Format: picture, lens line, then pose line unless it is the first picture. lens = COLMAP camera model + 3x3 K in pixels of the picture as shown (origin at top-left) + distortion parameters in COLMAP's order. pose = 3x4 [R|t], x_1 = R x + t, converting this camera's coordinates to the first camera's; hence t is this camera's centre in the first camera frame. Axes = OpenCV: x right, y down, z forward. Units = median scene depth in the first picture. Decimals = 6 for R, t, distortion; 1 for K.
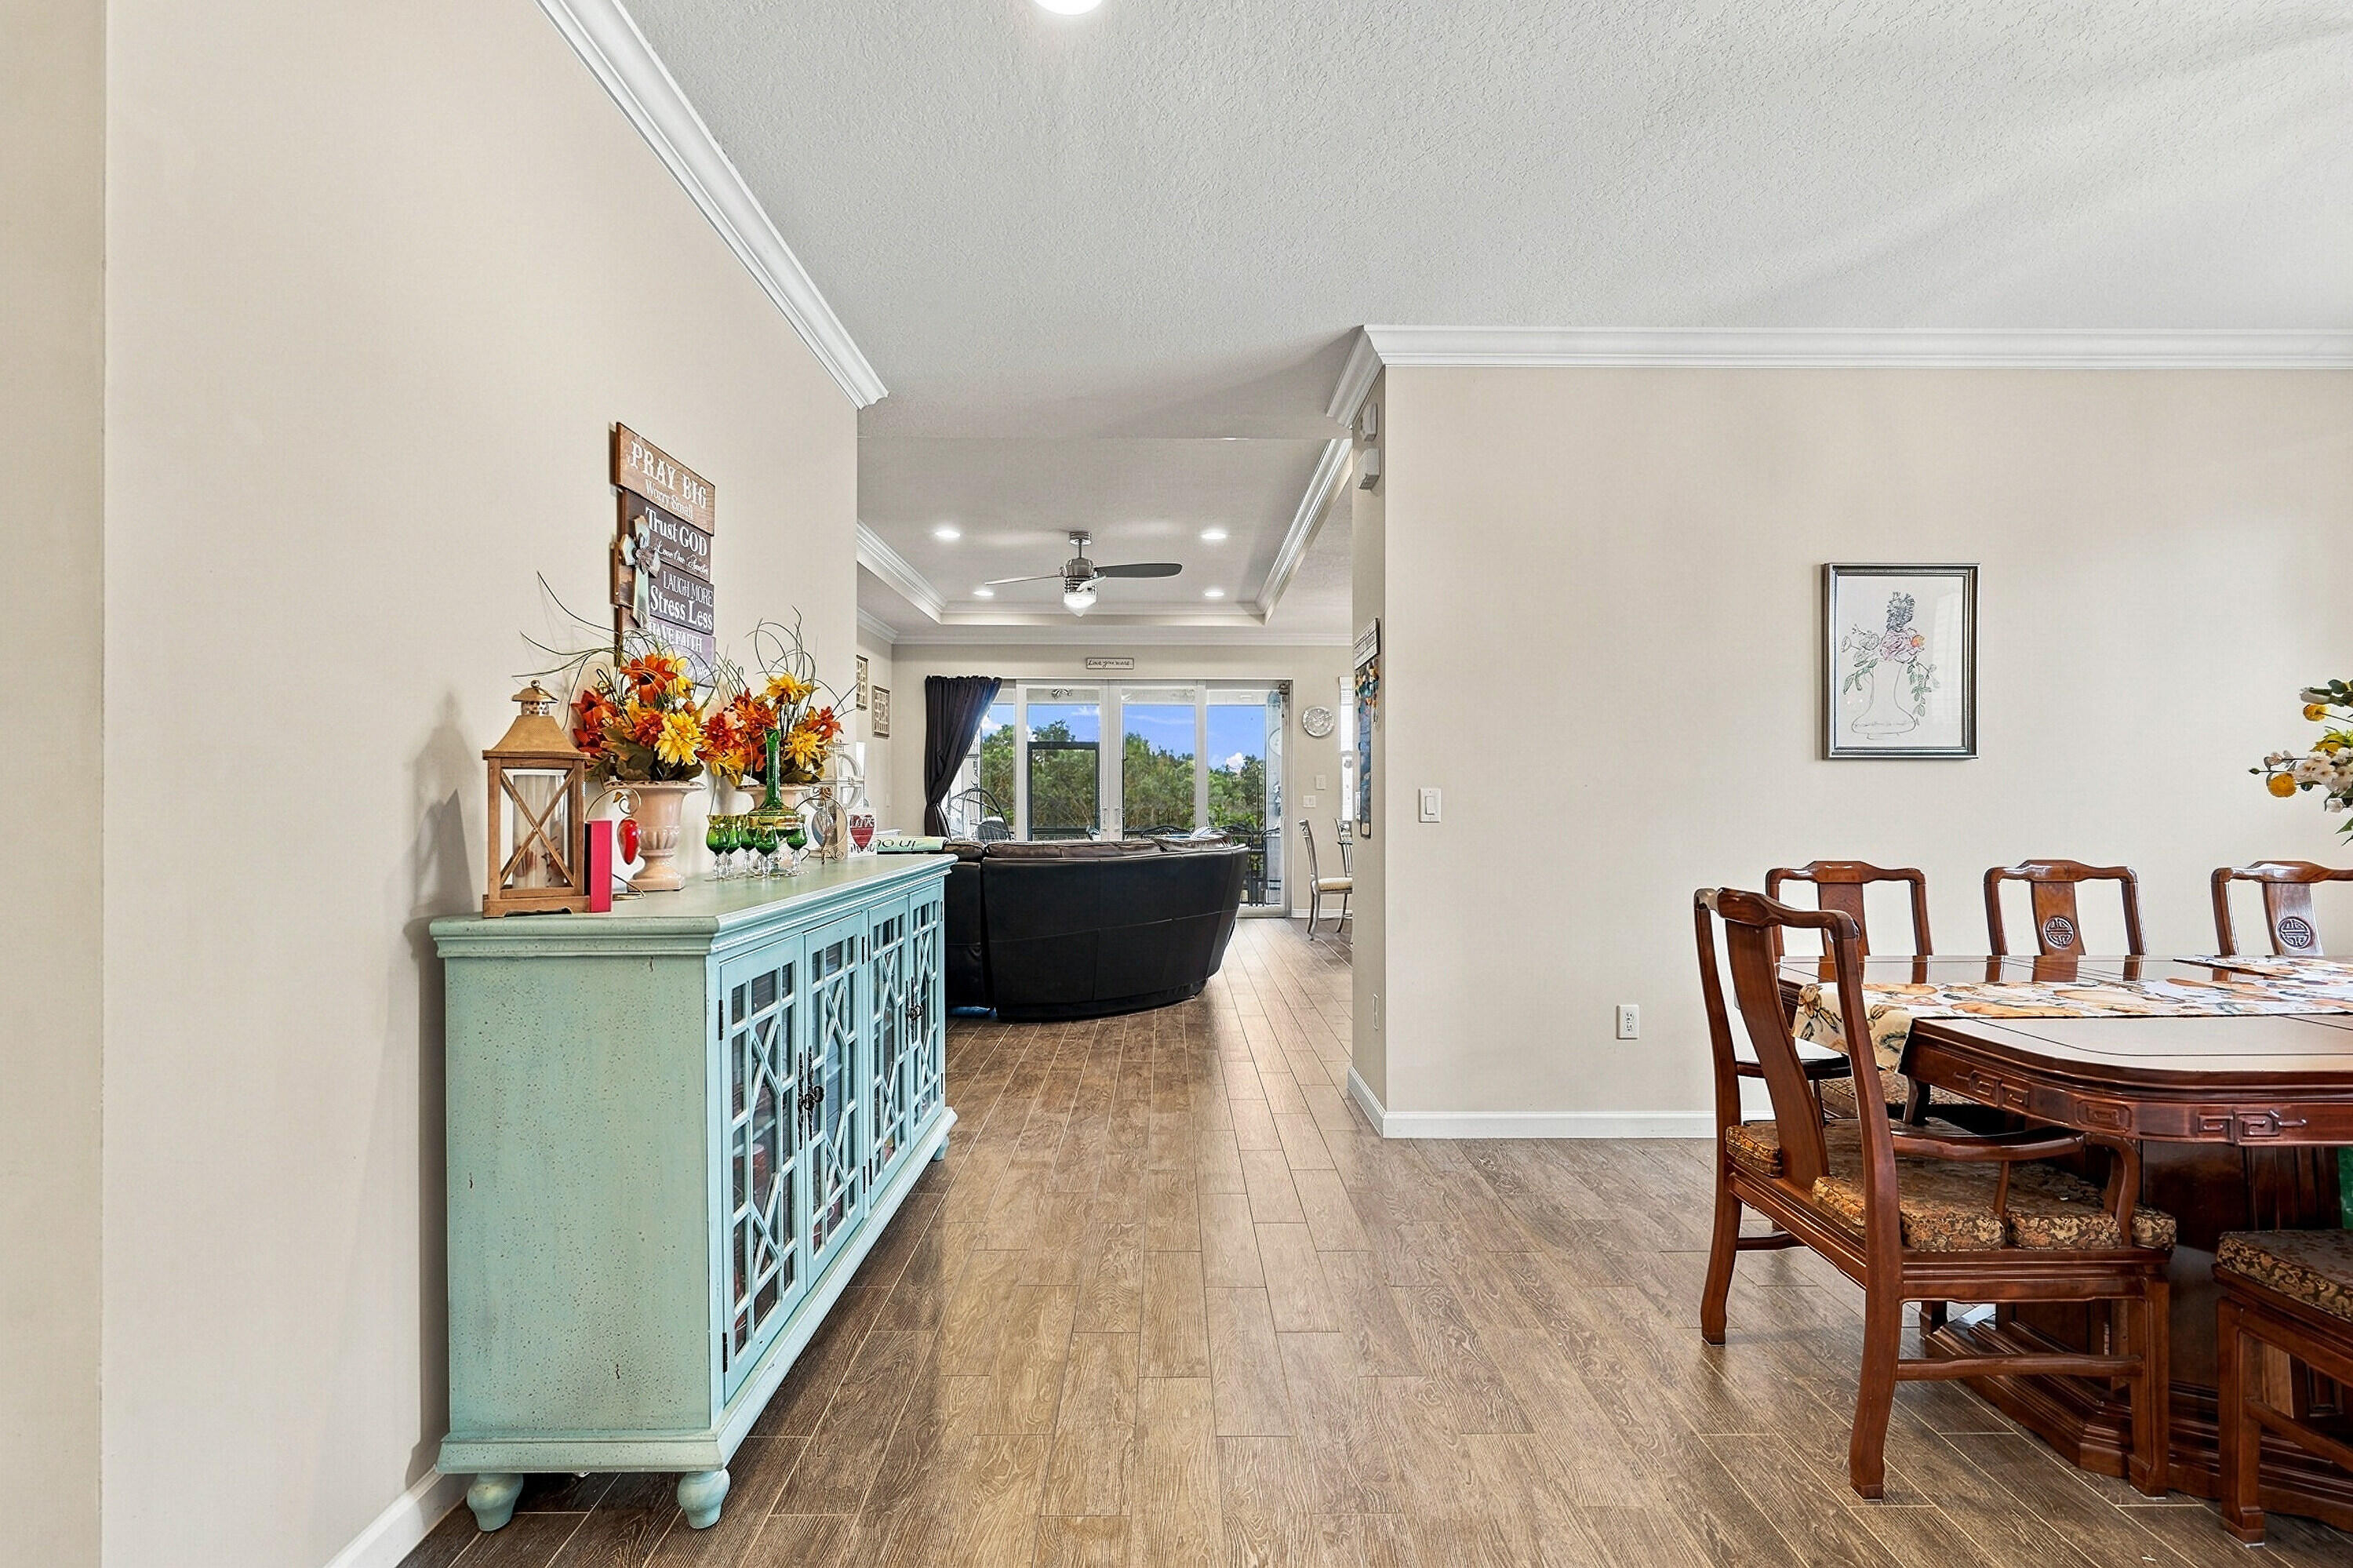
lens RADIAL K [[1082.8, 0, 1179.5], [0, 1082.8, 801.0], [0, 0, 1]] dist [0.000187, 0.000025]
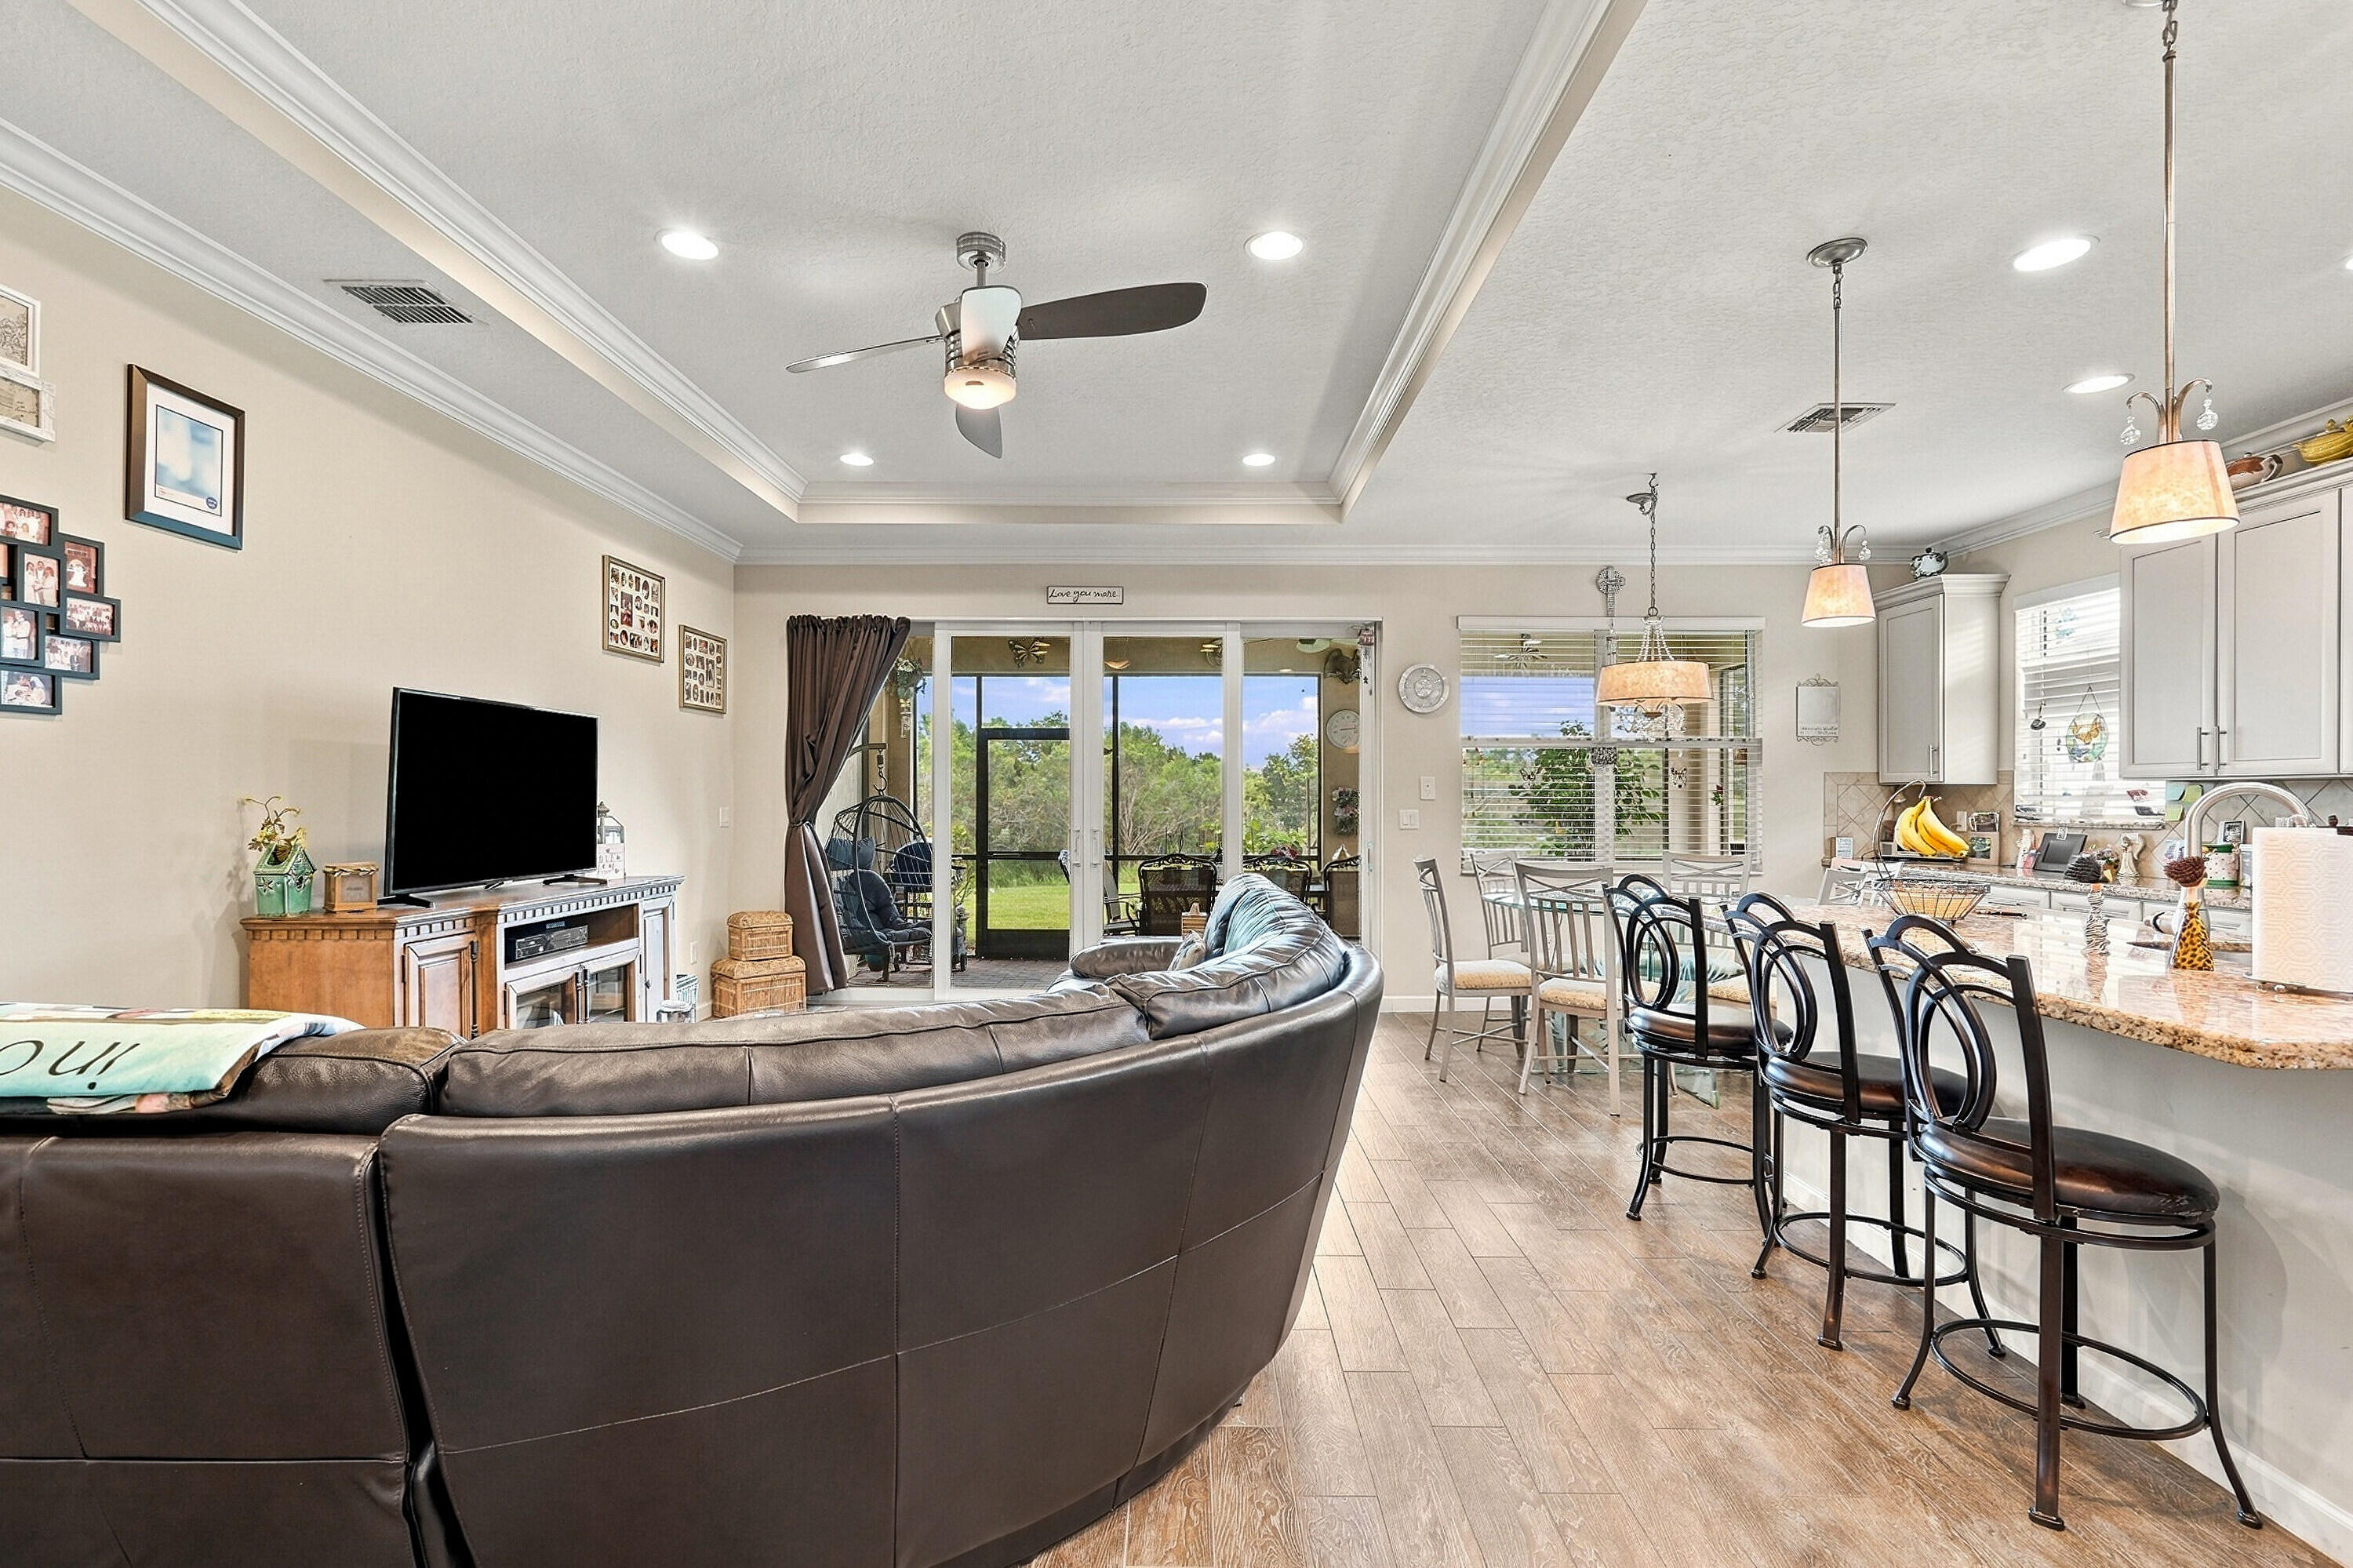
lens RADIAL K [[1082.8, 0, 1179.5], [0, 1082.8, 801.0], [0, 0, 1]] dist [0.000187, 0.000025]
pose [[0.999906, 0.006691, -0.012000, -0.001349], [-0.006692, 0.999978, -0.000074, -0.011257], [0.012000, 0.000155, 0.999928, 0.415324]]
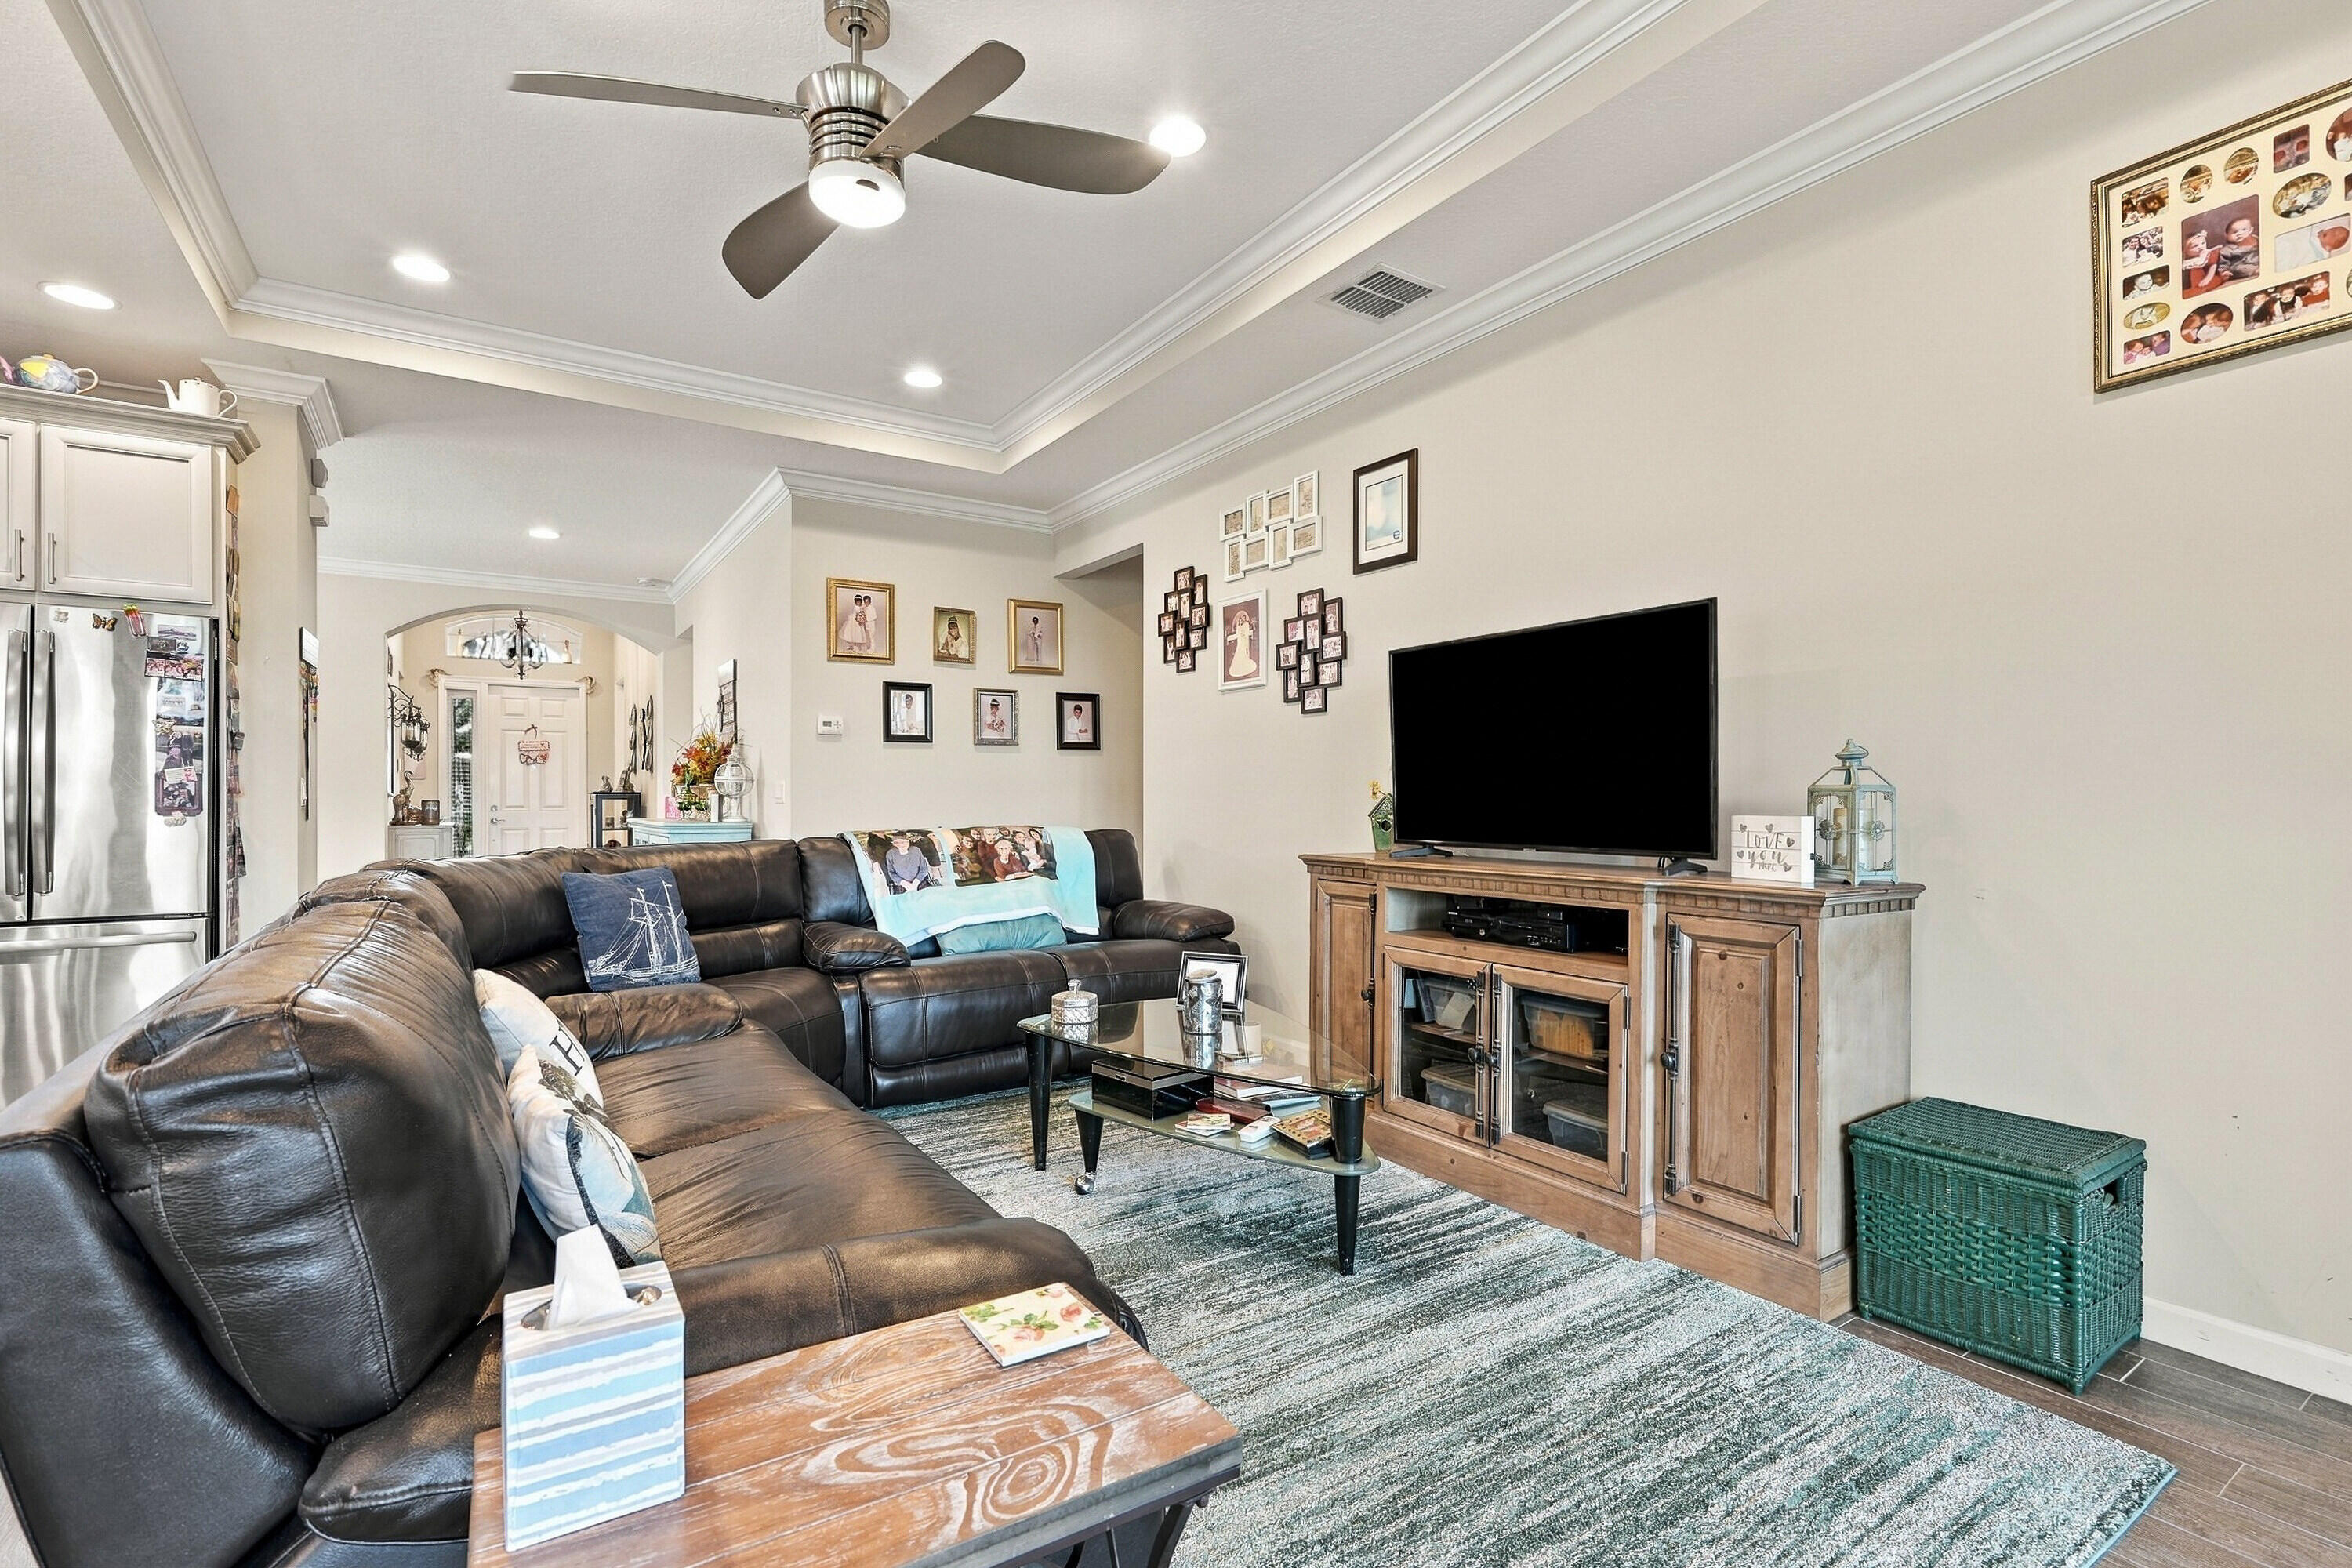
lens RADIAL K [[1082.3, 0, 1179.0], [0, 1082.3, 801.0], [0, 0, 1]] dist [0.000187, 0.000025]
pose [[-0.843866, 0.002273, -0.536550, 0.007642], [0.001885, 0.999997, 0.001272, 0.007144], [0.536551, 0.000062, -0.843868, 1.081805]]
